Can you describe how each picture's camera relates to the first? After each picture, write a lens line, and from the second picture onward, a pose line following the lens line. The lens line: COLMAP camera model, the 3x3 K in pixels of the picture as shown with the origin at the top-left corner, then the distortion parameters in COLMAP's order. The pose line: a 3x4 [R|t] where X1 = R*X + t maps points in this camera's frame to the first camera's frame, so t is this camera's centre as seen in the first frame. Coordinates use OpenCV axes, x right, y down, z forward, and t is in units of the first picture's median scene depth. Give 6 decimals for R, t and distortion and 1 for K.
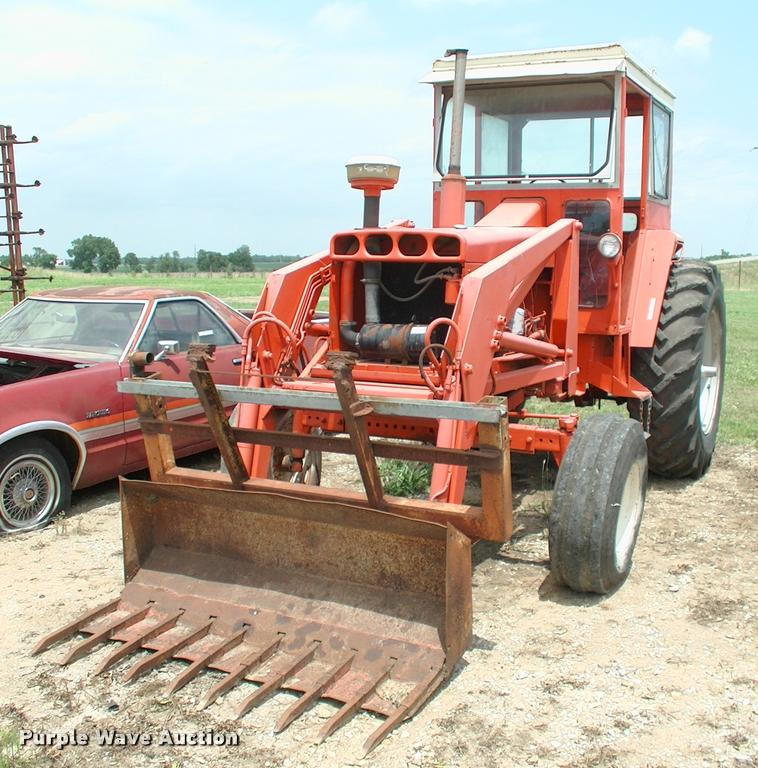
lens RADIAL K [[908.6, 0, 403.0], [0, 908.6, 383.5], [0, 0, 1]] dist [-0.136511, 0.014091]
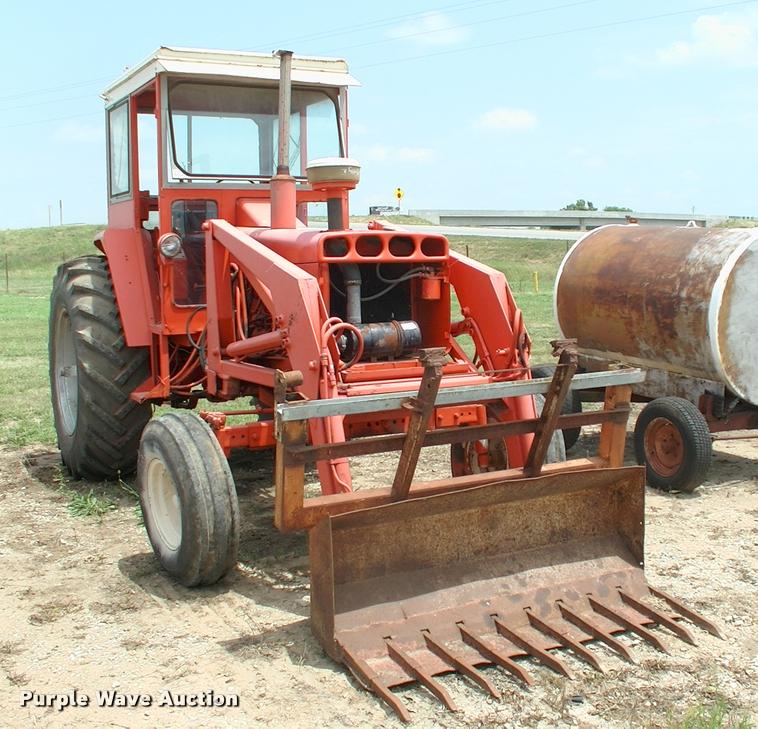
lens RADIAL K [[988.9, 0, 381.2], [0, 988.9, 351.3], [0, 0, 1]] dist [-0.135386, 0.028650]
pose [[0.598175, -0.098240, 0.795321, -0.917910], [0.129408, 0.991273, 0.025114, -0.062289], [-0.790848, 0.087898, 0.605668, 0.326354]]
